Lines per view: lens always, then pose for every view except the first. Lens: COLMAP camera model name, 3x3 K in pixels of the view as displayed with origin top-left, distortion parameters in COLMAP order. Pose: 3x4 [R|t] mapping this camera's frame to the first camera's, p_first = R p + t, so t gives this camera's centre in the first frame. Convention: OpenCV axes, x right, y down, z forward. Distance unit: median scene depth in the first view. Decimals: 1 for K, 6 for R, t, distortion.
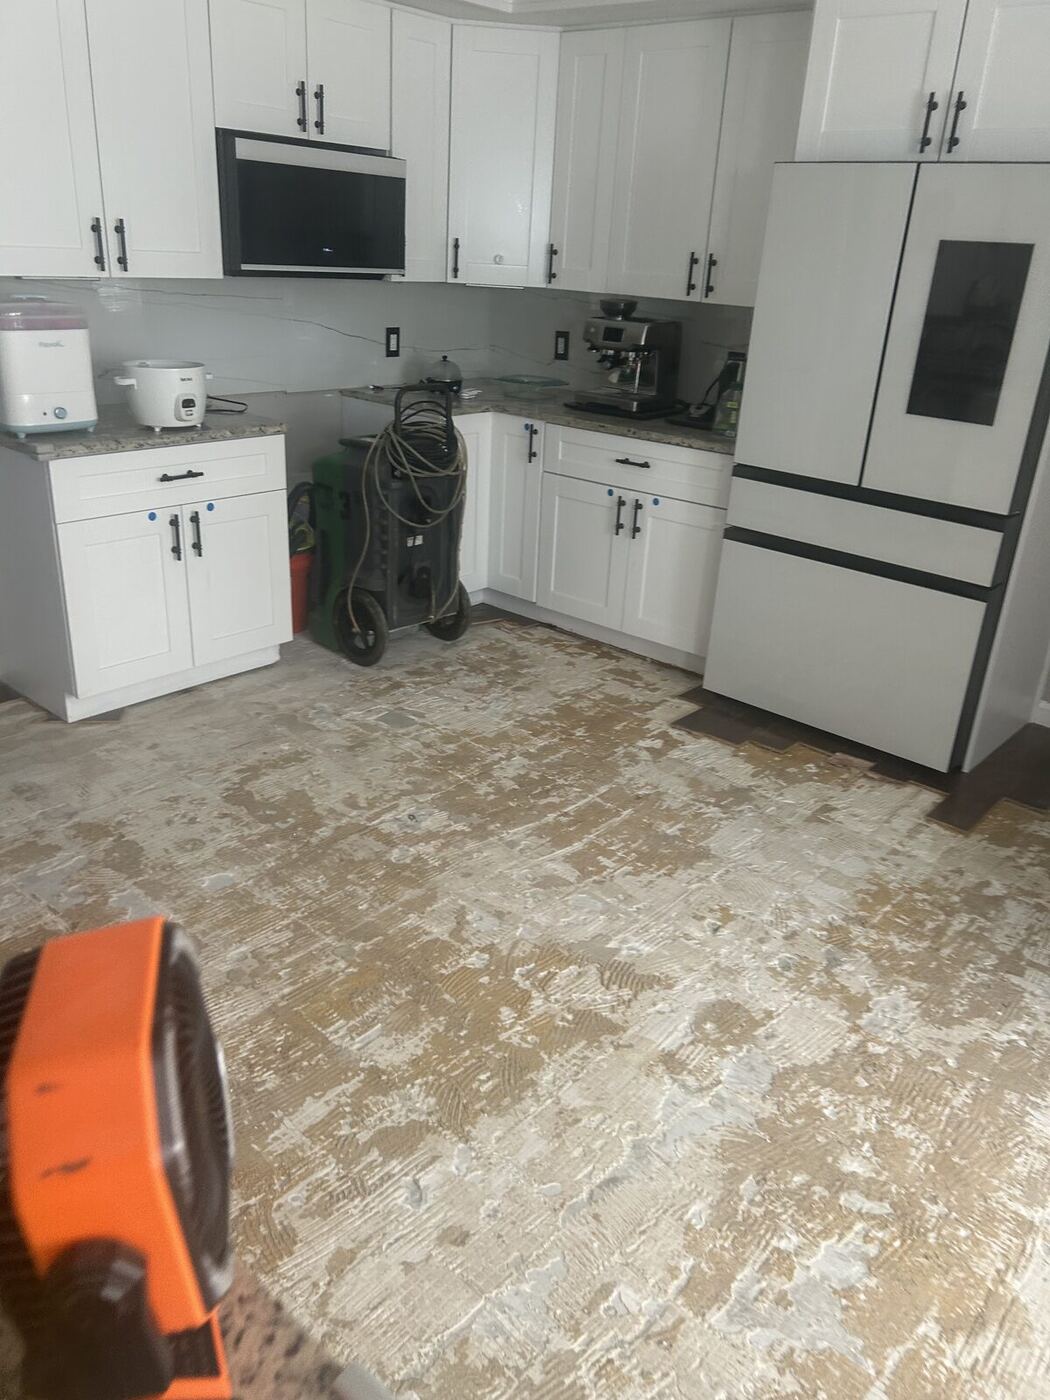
lens RADIAL K [[1049.1, 0, 526.3], [0, 1049.1, 698.1], [0, 0, 1]] dist [0.015682, -0.023215]
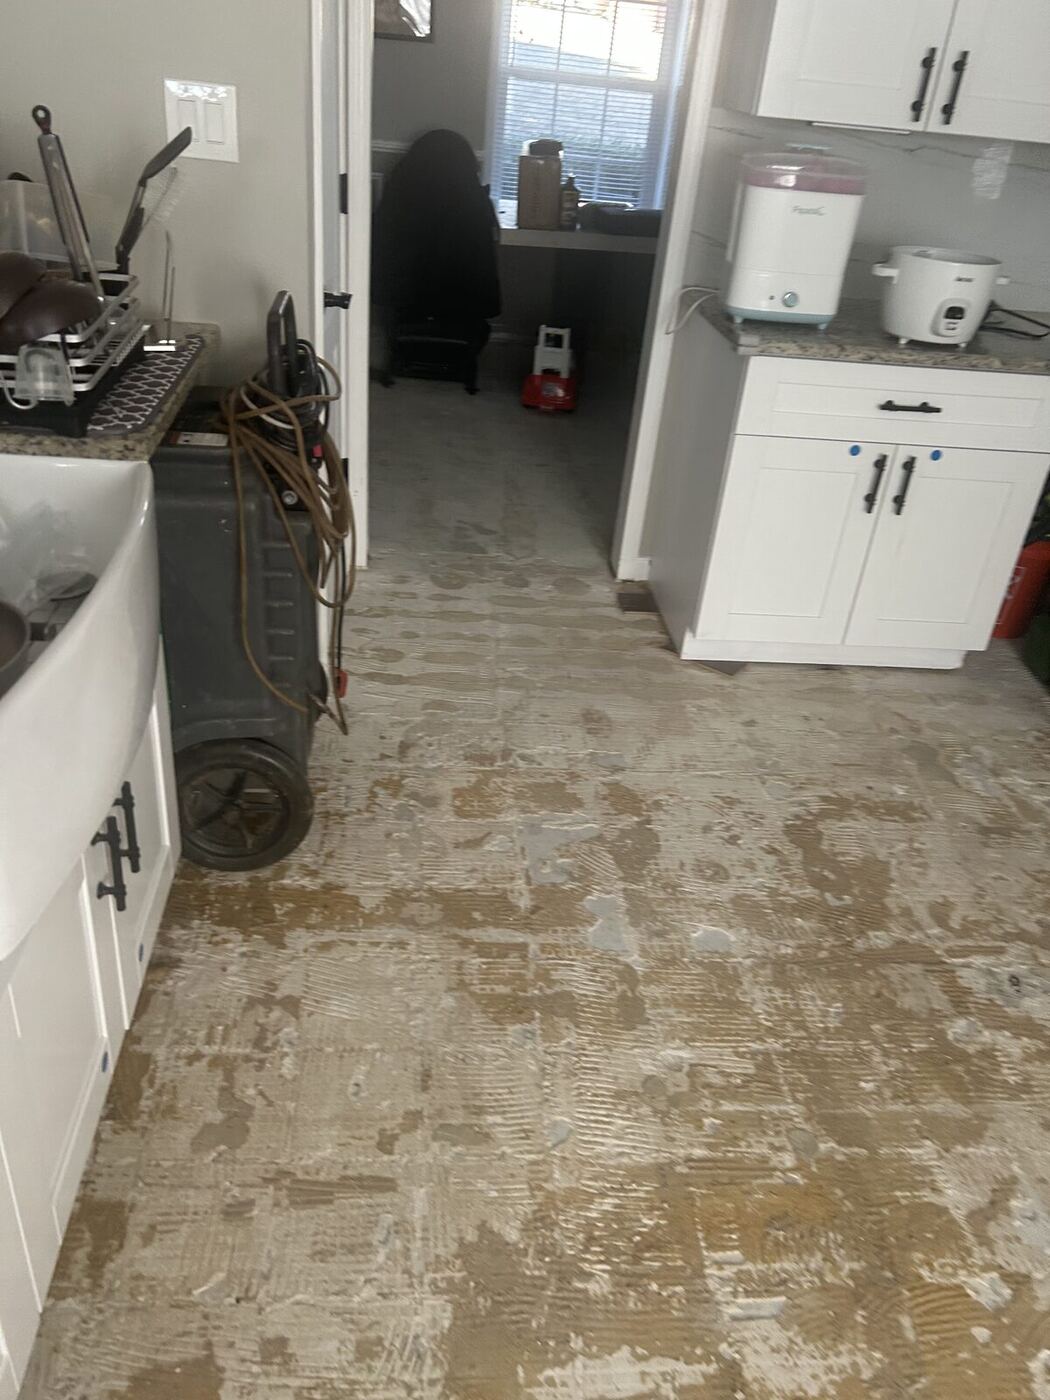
lens RADIAL K [[1049.1, 0, 523.0], [0, 1049.1, 694.6], [0, 0, 1]] dist [0.015682, -0.023215]
pose [[0.718653, 0.368848, -0.589481, -0.007019], [-0.323514, 0.927742, 0.186099, -0.077778], [0.615529, 0.056965, 0.786053, 0.271962]]
